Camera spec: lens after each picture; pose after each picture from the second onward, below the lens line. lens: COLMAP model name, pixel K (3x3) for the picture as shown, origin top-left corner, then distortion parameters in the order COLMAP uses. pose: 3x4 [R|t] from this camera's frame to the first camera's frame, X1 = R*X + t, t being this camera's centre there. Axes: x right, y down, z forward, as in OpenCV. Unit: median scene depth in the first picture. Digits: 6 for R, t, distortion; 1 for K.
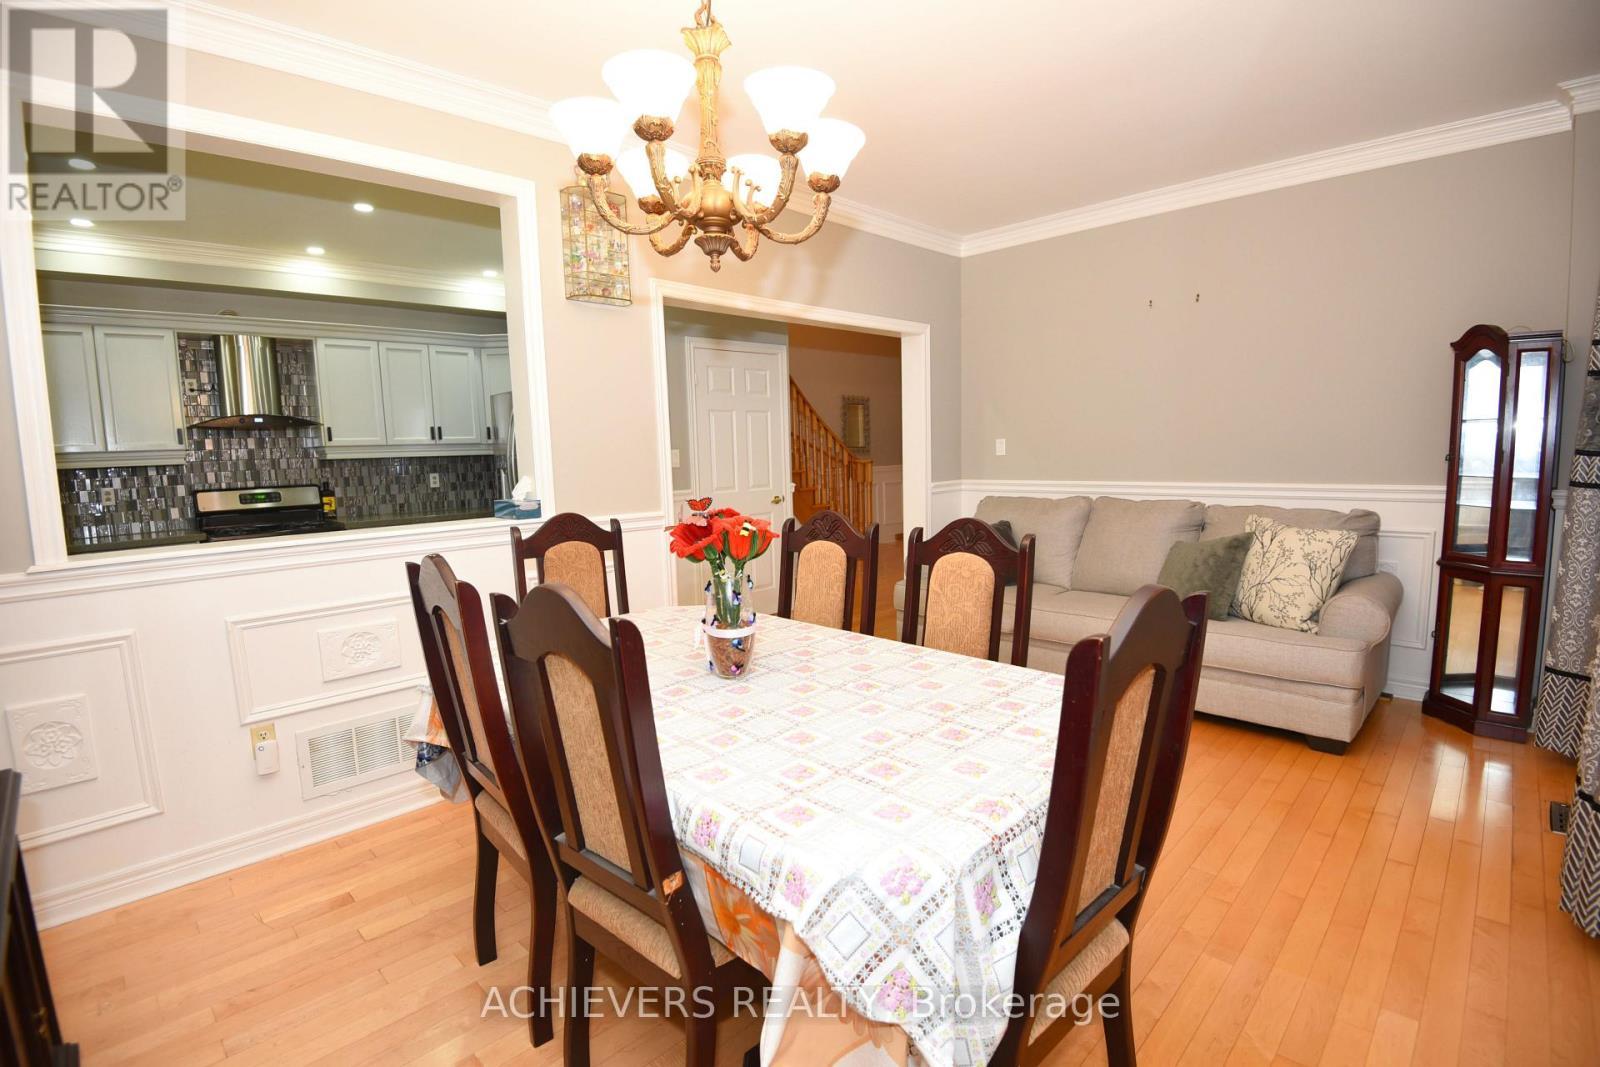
lens RADIAL K [[740.6, 0, 800.0], [0, 740.6, 533.5], [0, 0, 1]] dist [-0.001160, -0.033685]
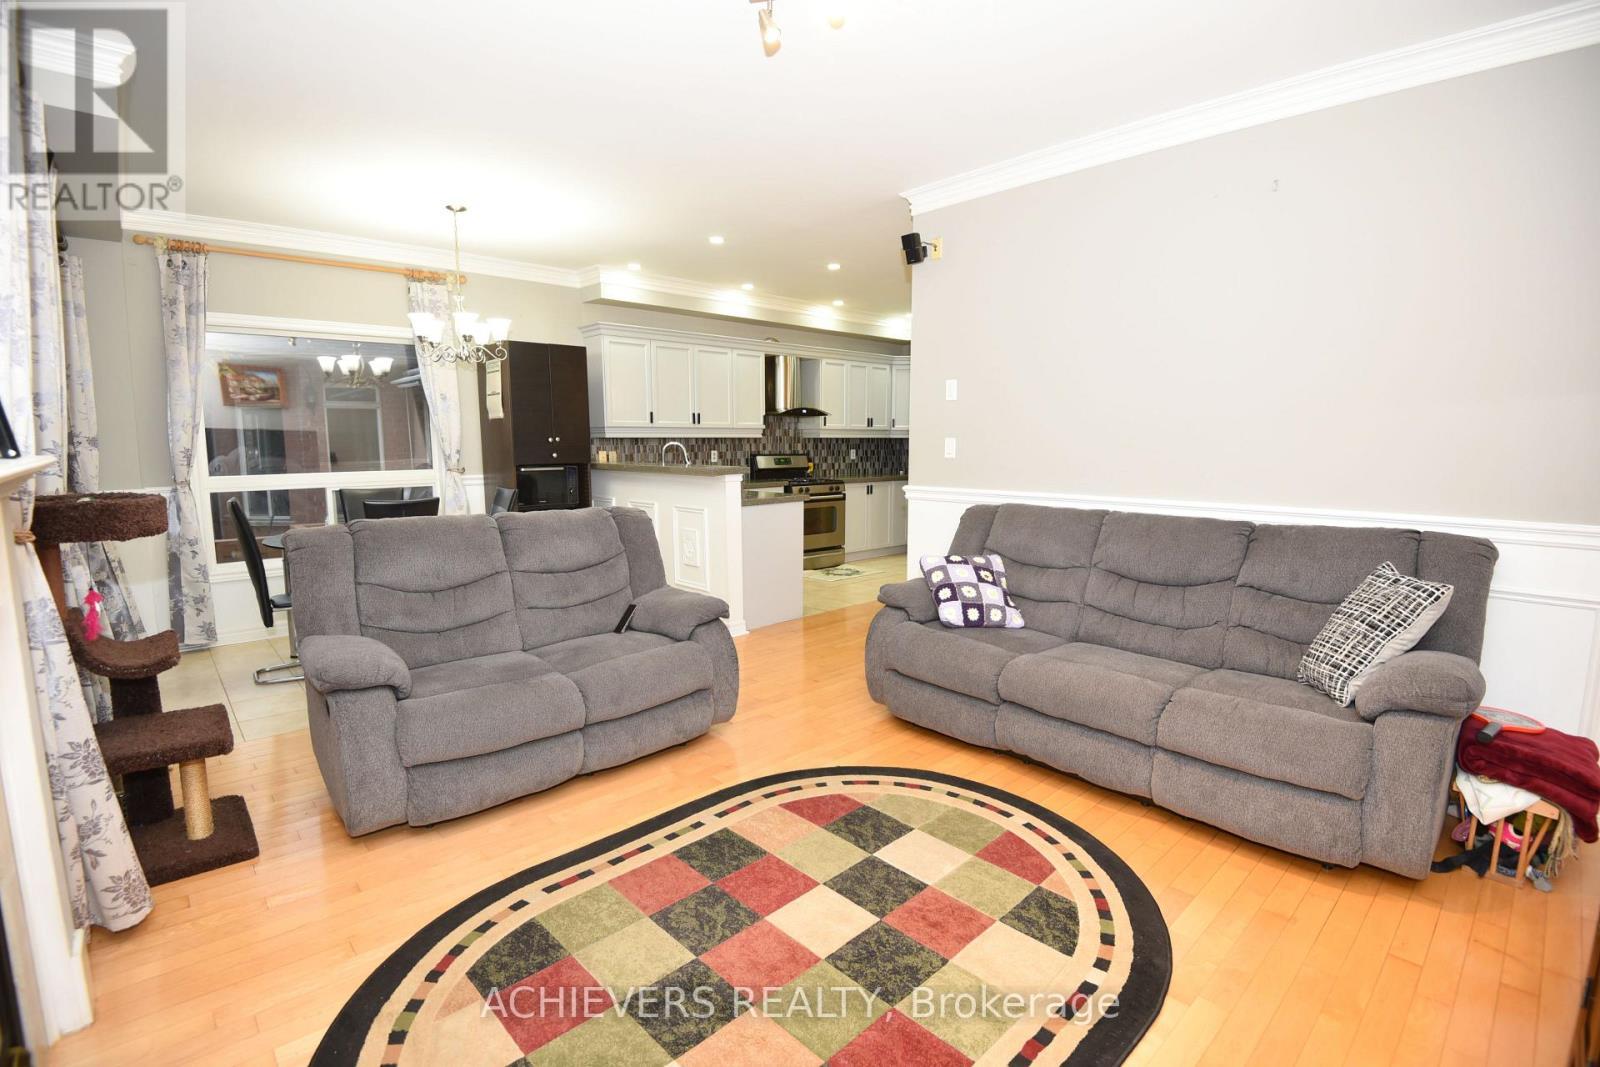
lens RADIAL K [[764.1, 0, 800.0], [0, 764.1, 533.5], [0, 0, 1]] dist [-0.001985, -0.000640]
pose [[0.999291, 0.033309, -0.017524, -0.648693], [-0.033108, 0.999384, 0.011652, 0.080136], [0.017901, -0.011063, 0.999779, -0.583976]]
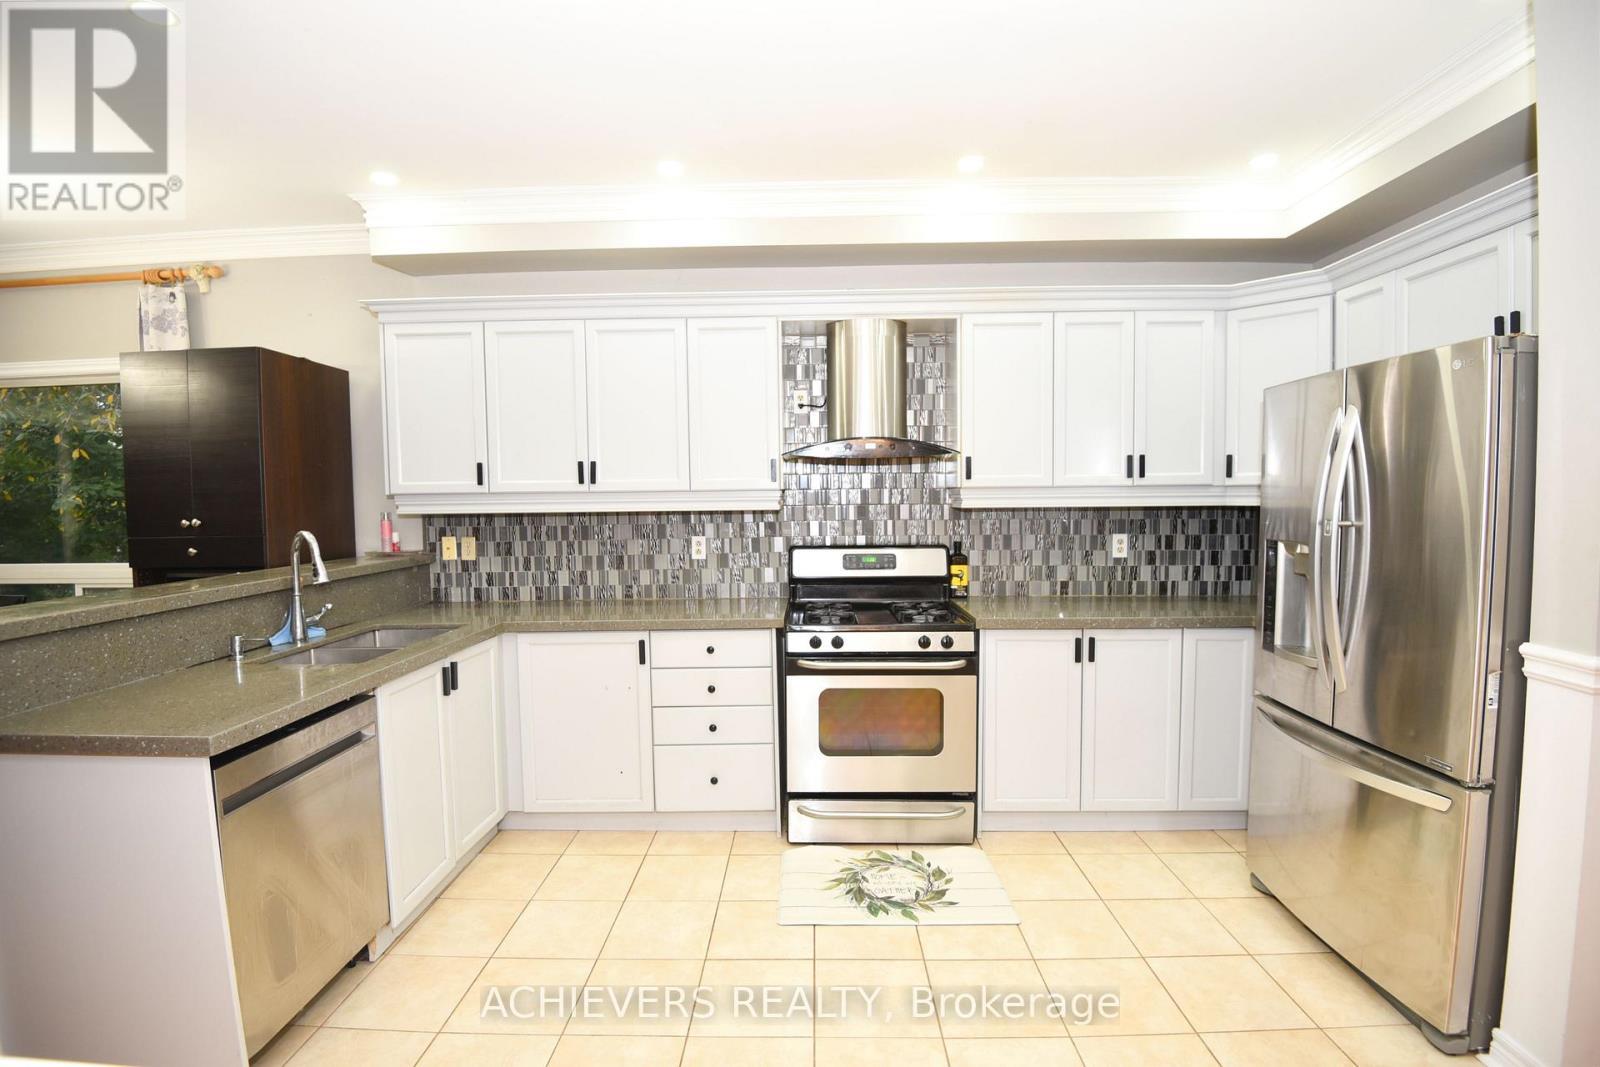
lens RADIAL K [[740.6, 0, 800.0], [0, 740.6, 533.5], [0, 0, 1]] dist [-0.001160, -0.033685]
pose [[0.696020, 0.059360, -0.715564, -0.285961], [-0.090828, 0.995850, -0.005736, -0.063028], [0.712254, 0.068986, 0.698523, 0.462308]]
